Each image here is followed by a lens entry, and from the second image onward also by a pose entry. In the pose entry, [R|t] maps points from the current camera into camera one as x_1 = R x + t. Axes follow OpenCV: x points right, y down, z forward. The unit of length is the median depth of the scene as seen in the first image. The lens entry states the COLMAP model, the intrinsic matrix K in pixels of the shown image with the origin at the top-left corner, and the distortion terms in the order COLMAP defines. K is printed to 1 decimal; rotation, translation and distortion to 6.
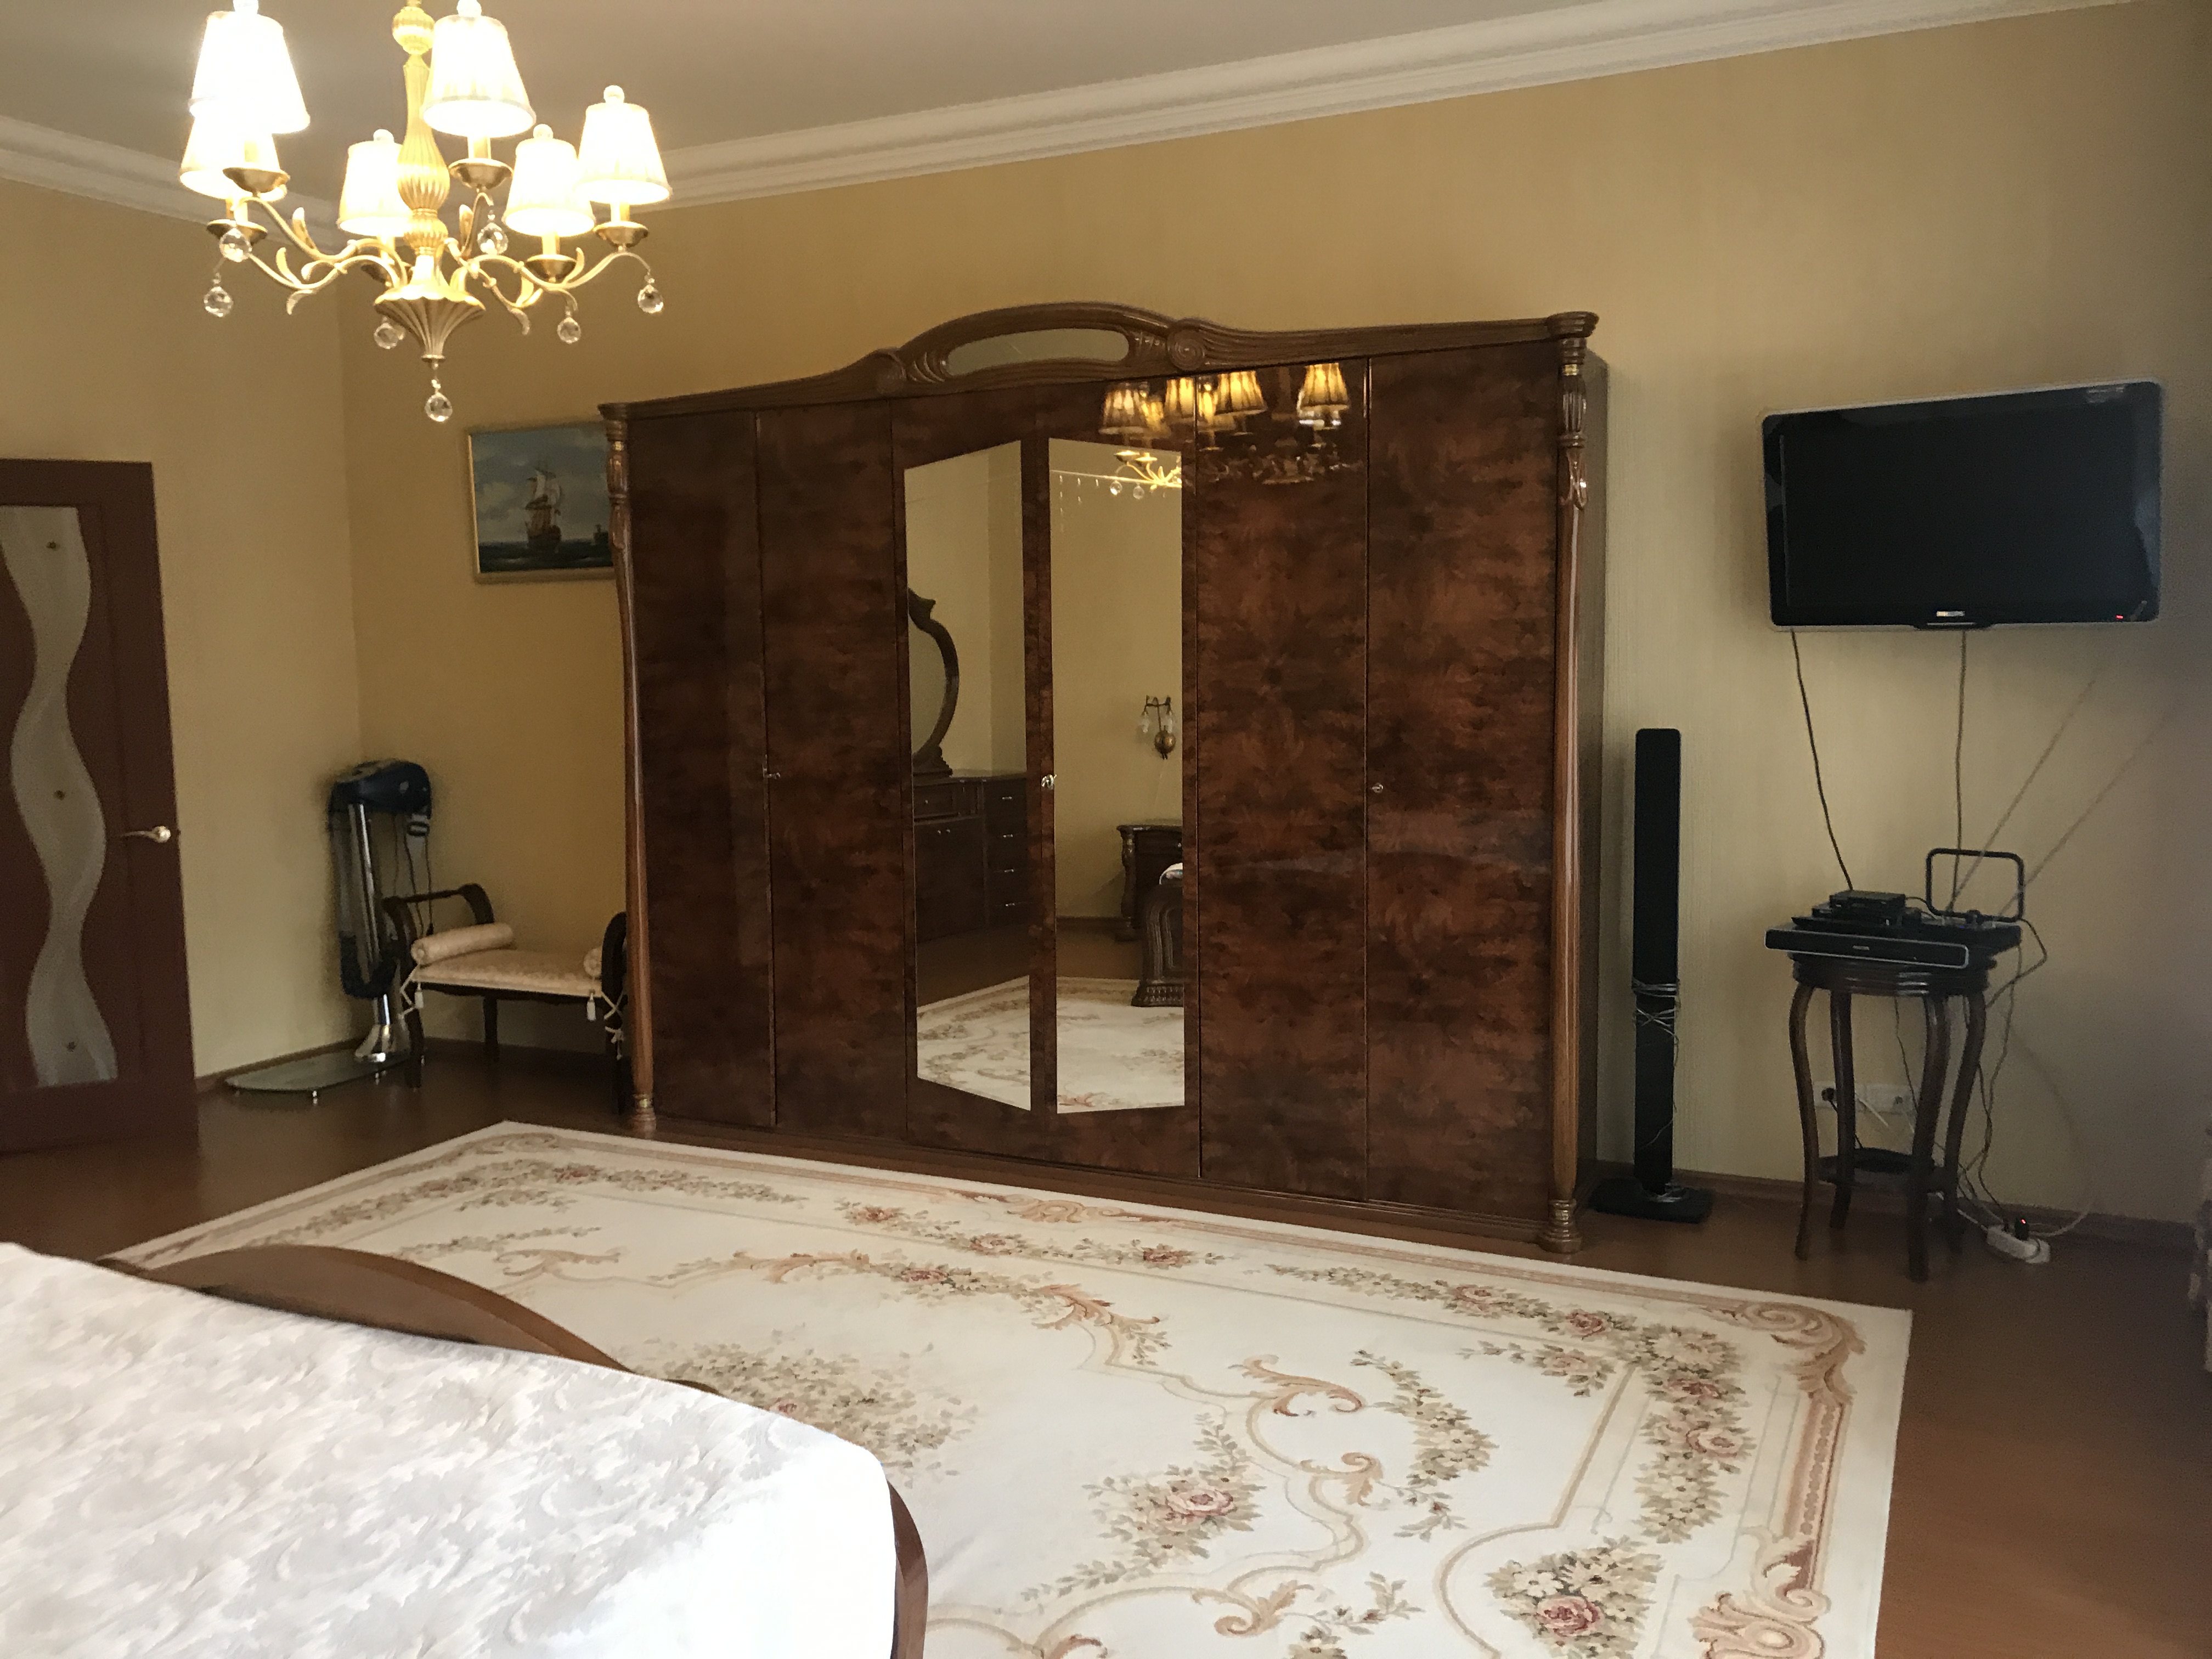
lens RADIAL K [[1825.3, 0, 1107.5], [0, 1825.3, 826.8], [0, 0, 1]] dist [0.028268, -0.011966]
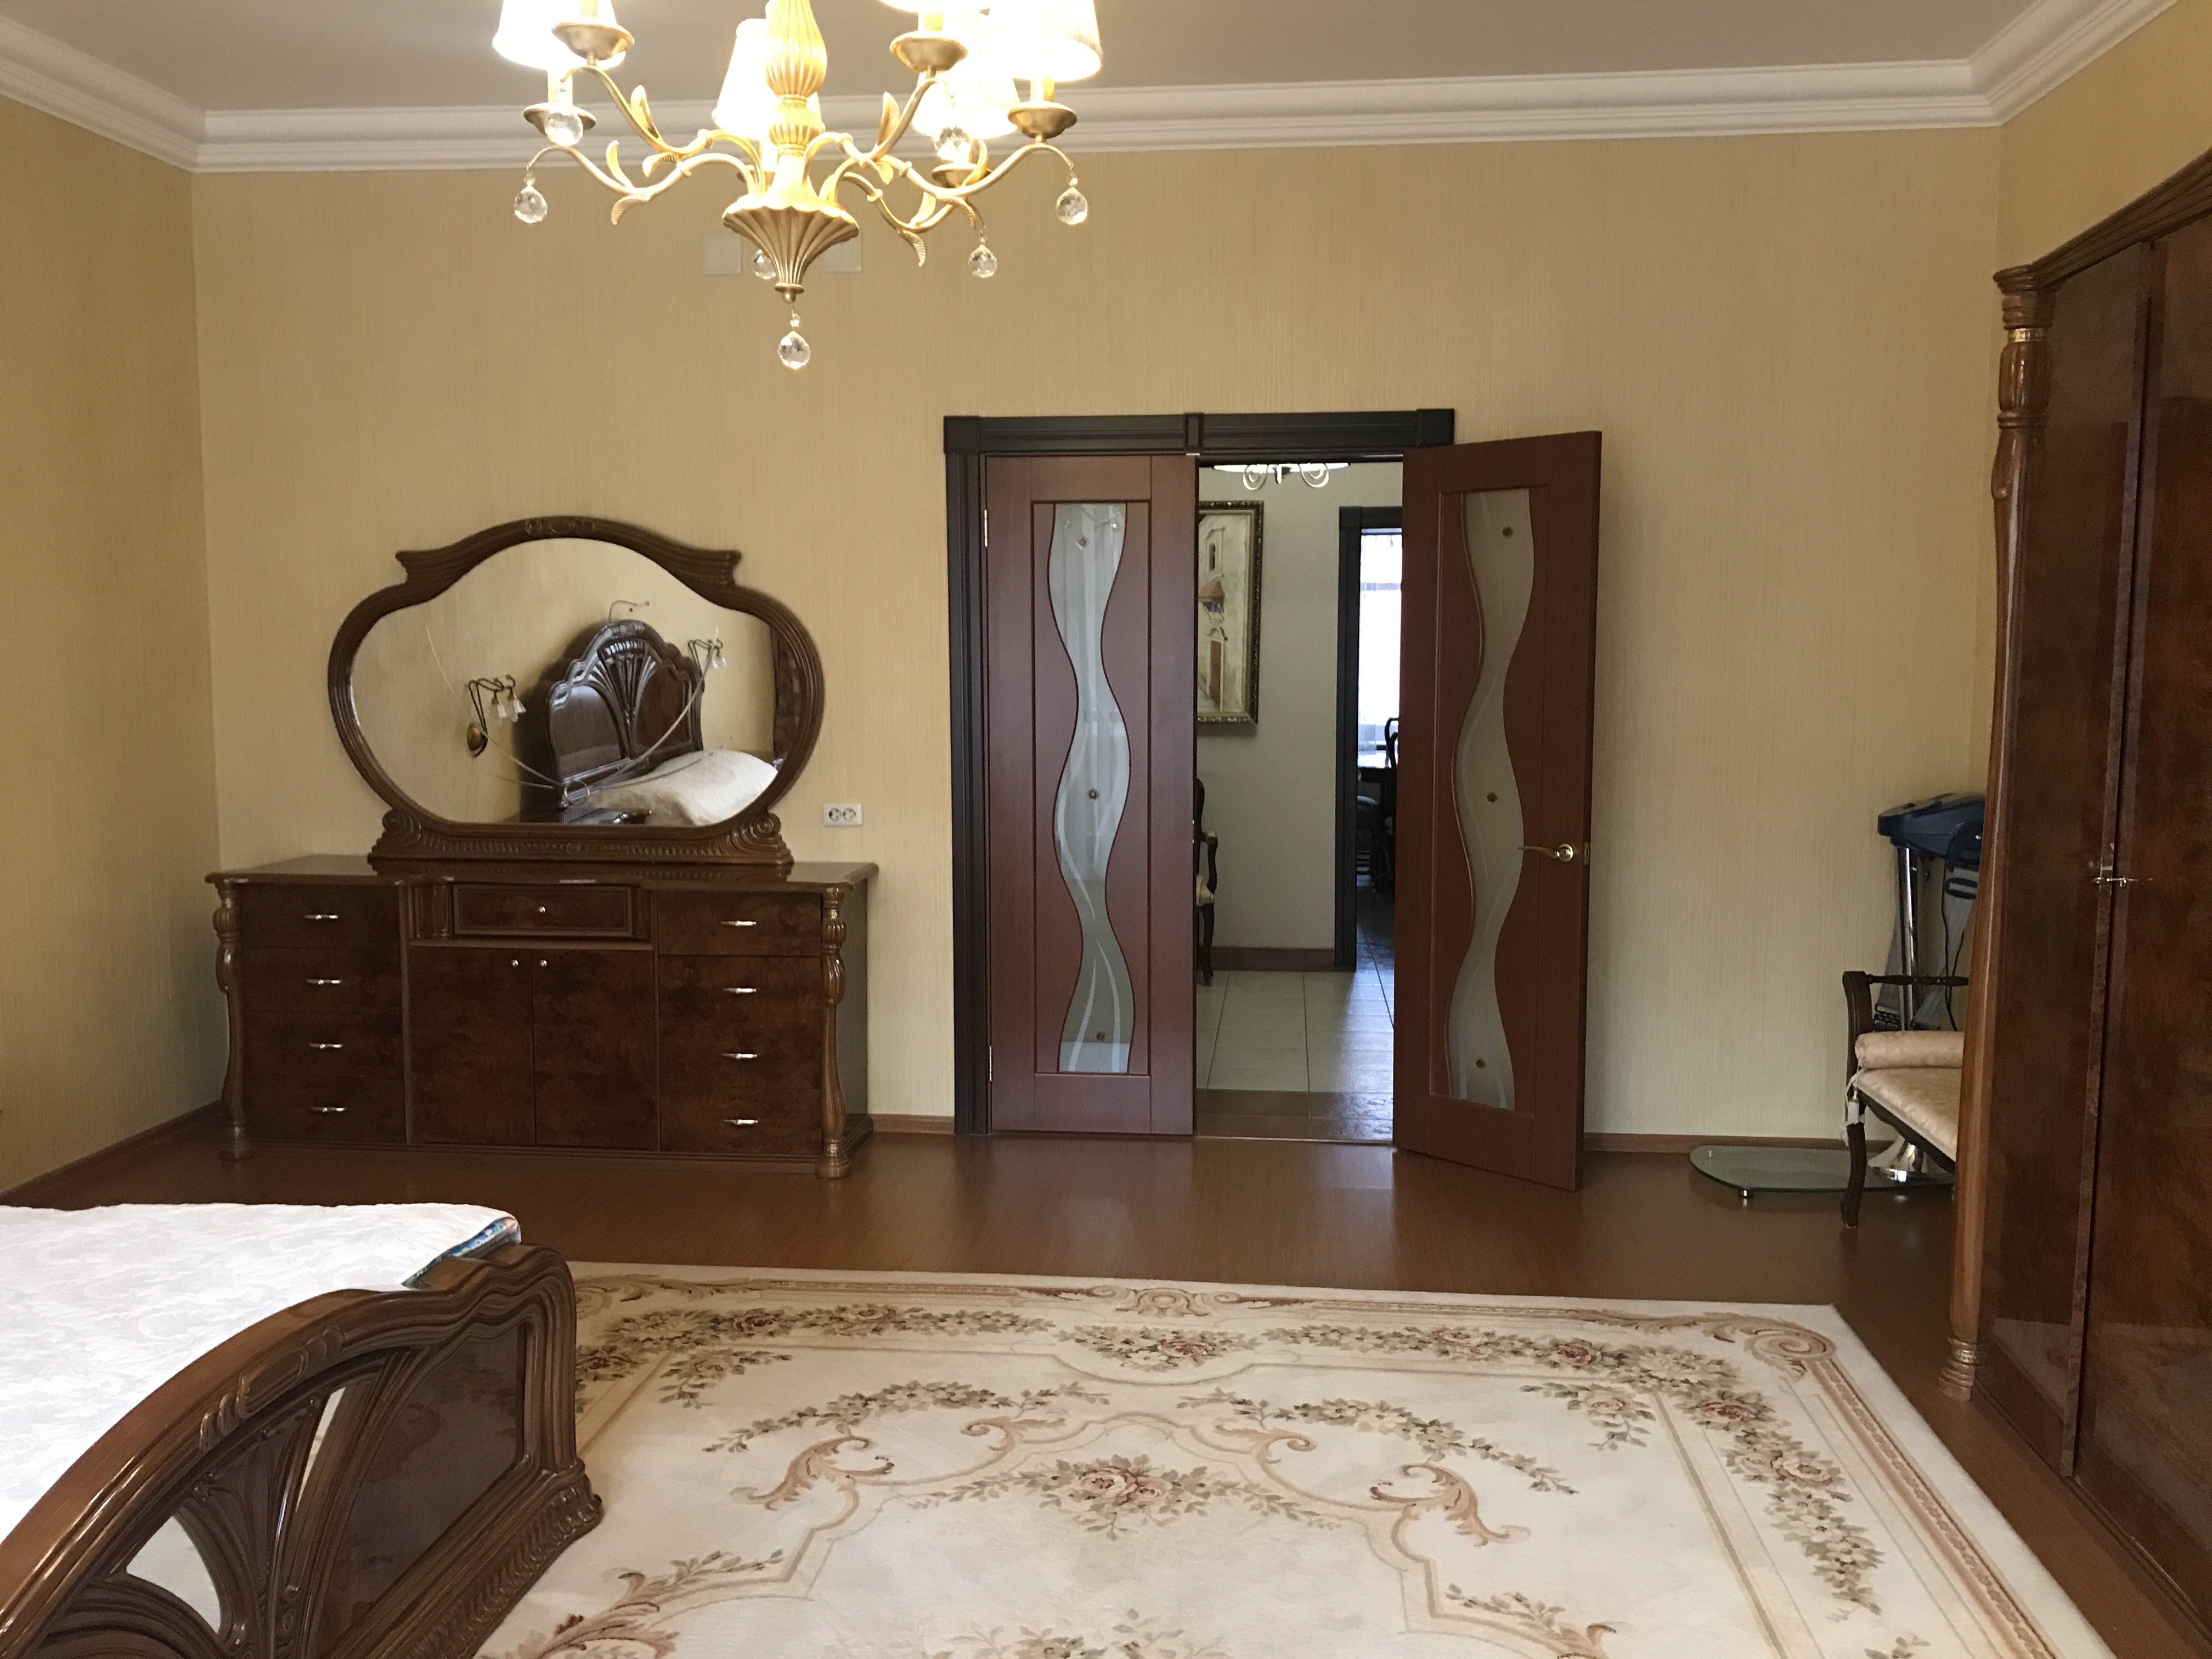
lens RADIAL K [[1825.3, 0, 1106.4], [0, 1825.3, 835.0], [0, 0, 1]] dist [0.028268, -0.011966]
pose [[0.345085, 0.103709, -0.932824, 0.251043], [-0.101440, 0.992176, 0.072782, -0.050453], [0.933073, 0.069510, 0.352906, 0.536094]]
